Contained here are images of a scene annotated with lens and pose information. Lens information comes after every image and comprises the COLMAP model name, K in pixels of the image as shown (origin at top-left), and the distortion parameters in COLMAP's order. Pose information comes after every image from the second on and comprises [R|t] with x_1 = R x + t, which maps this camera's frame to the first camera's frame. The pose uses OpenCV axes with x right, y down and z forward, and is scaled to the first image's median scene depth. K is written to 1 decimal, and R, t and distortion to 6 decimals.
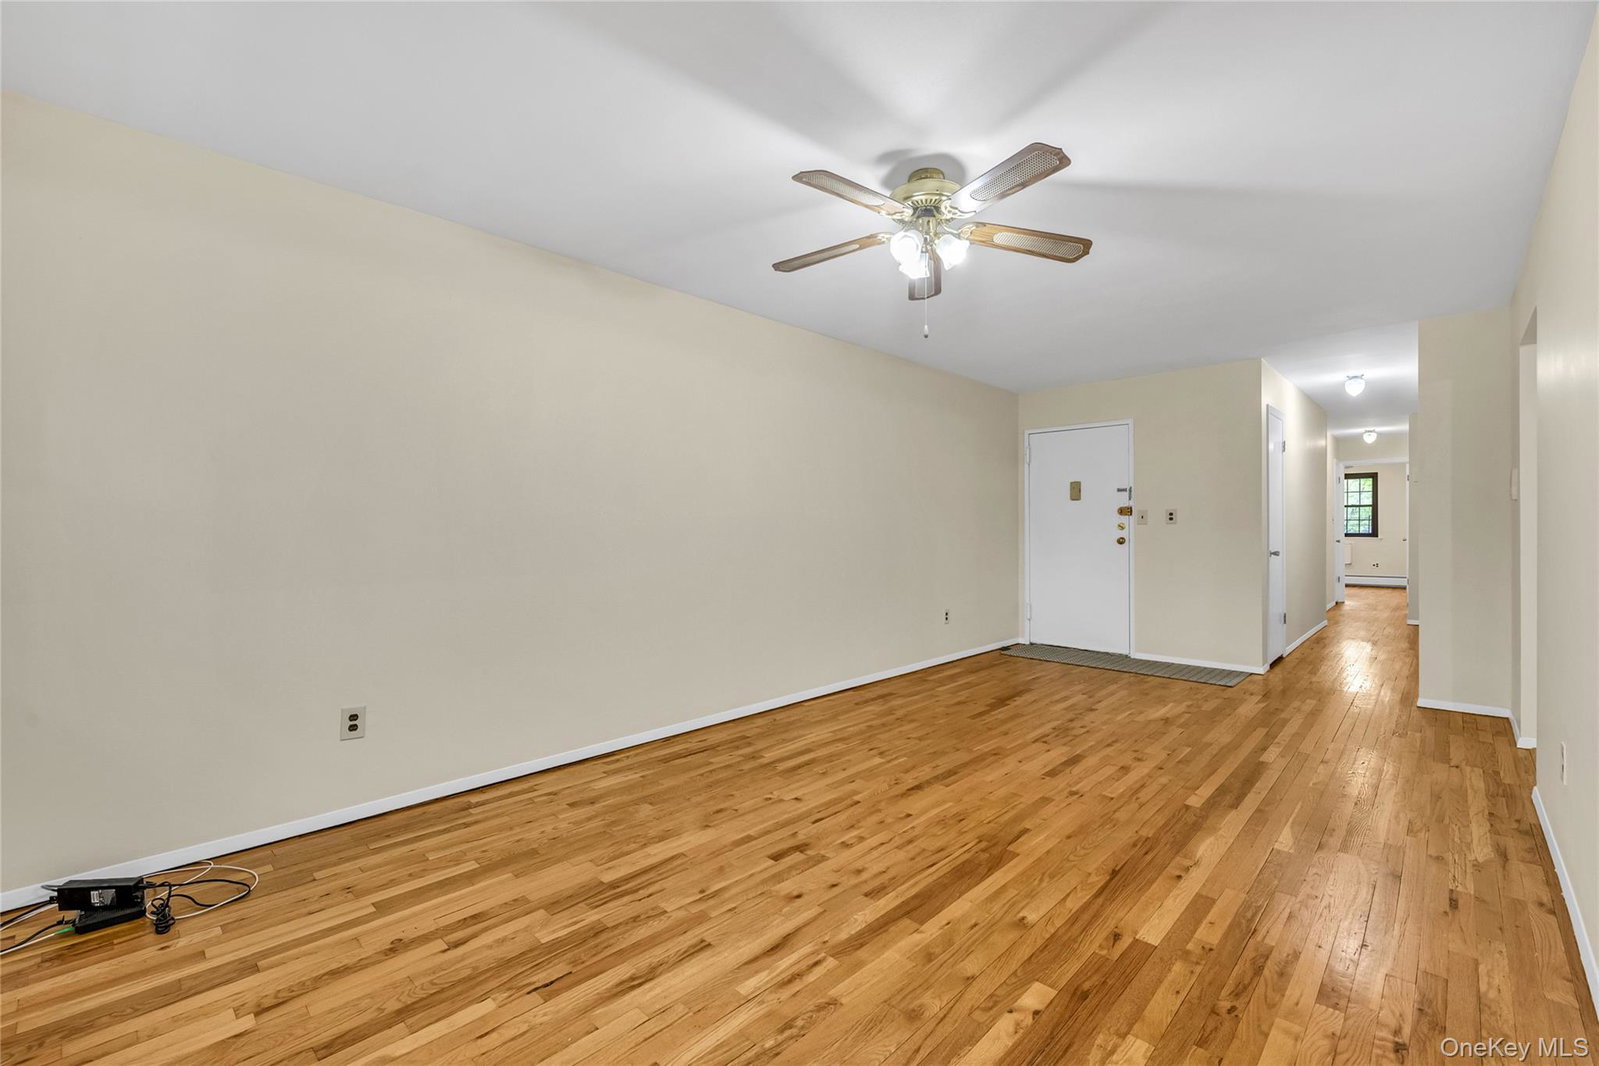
lens RADIAL K [[675.9, 0, 802.3], [0, 675.9, 534.4], [0, 0, 1]] dist [-0.010422, -0.000526]
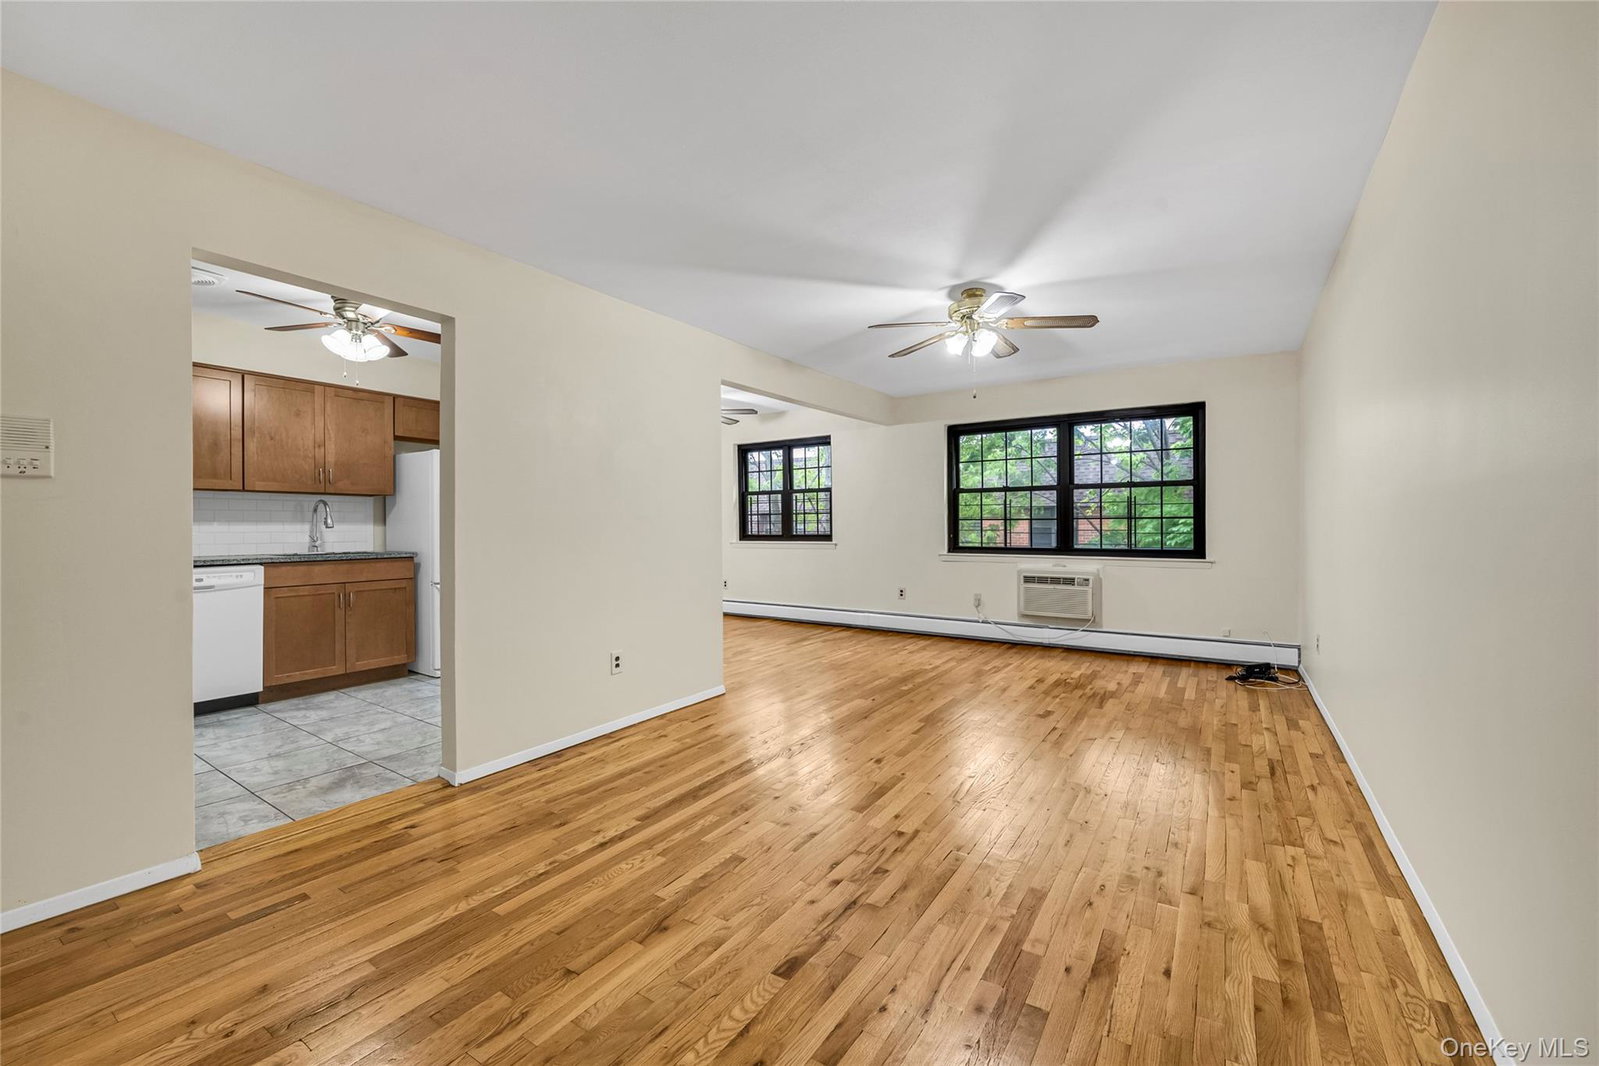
lens RADIAL K [[645.1, 0, 797.9], [0, 645.1, 529.8], [0, 0, 1]] dist [-0.009114, -0.001914]
pose [[-0.983515, 0.011566, -0.180458, 0.723370], [0.009270, 0.999865, 0.013564, -0.017698], [0.180591, 0.011668, -0.983489, 2.030030]]
